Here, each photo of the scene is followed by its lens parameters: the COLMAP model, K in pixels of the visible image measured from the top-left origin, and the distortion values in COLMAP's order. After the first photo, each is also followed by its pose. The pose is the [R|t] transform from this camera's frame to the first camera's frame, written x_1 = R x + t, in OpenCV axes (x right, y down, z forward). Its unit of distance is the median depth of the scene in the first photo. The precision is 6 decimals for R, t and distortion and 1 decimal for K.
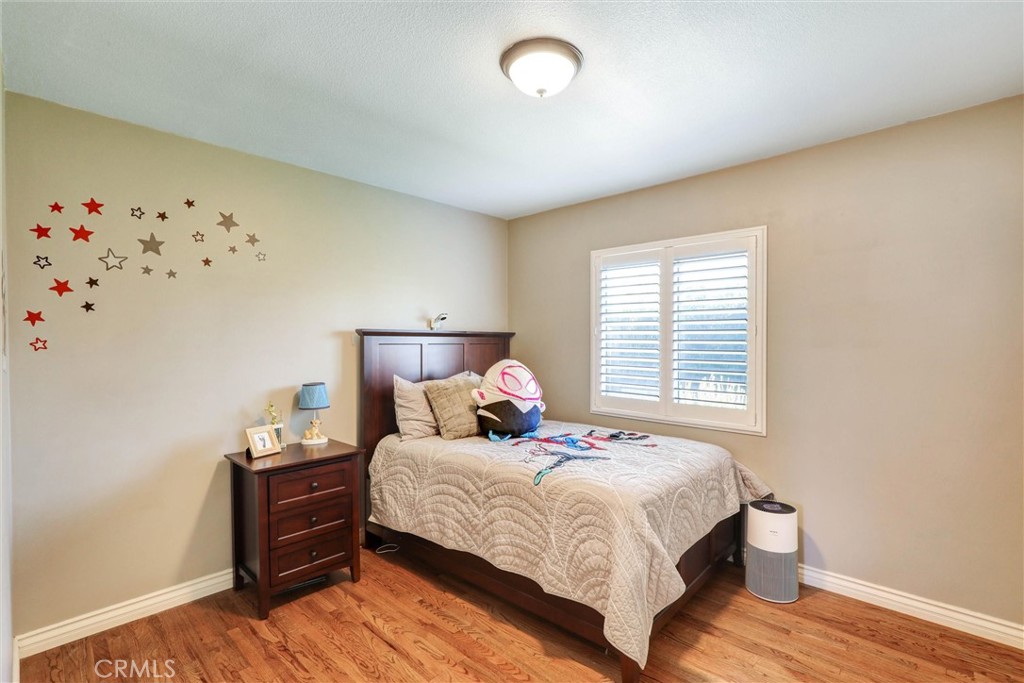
lens RADIAL K [[469.3, 0, 516.8], [0, 469.3, 342.3], [0, 0, 1]] dist [-0.030542, 0.008039]
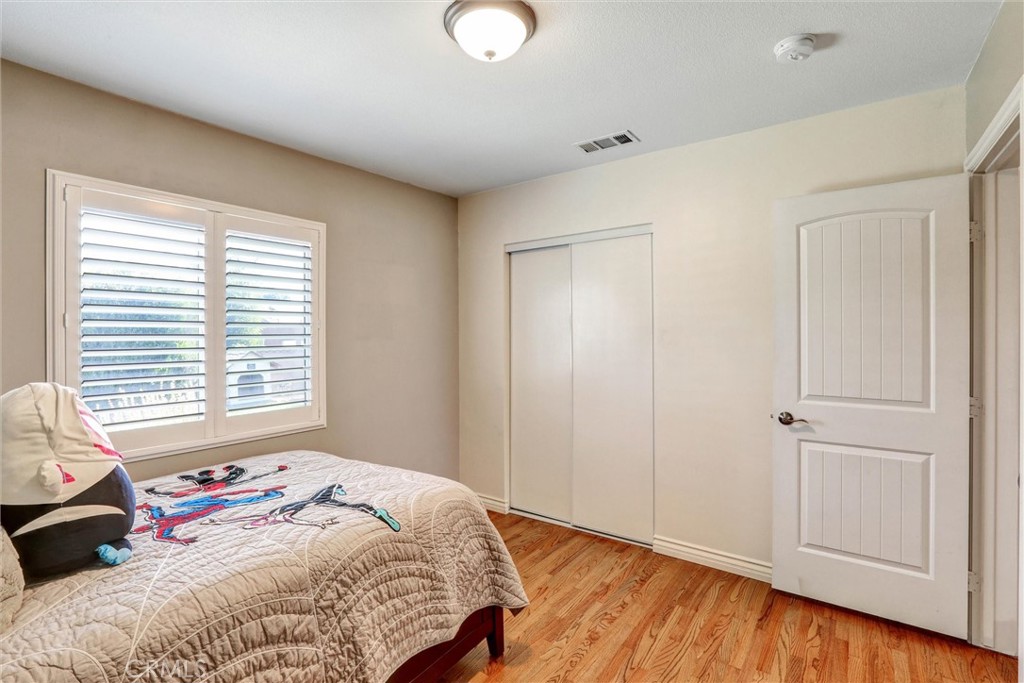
lens RADIAL K [[469.3, 0, 516.8], [0, 469.3, 342.3], [0, 0, 1]] dist [-0.030542, 0.008039]
pose [[-0.126605, -0.015197, 0.991837, -0.623417], [0.018669, 0.999669, 0.017700, 0.002784], [-0.991778, 0.020757, -0.126279, 0.809828]]
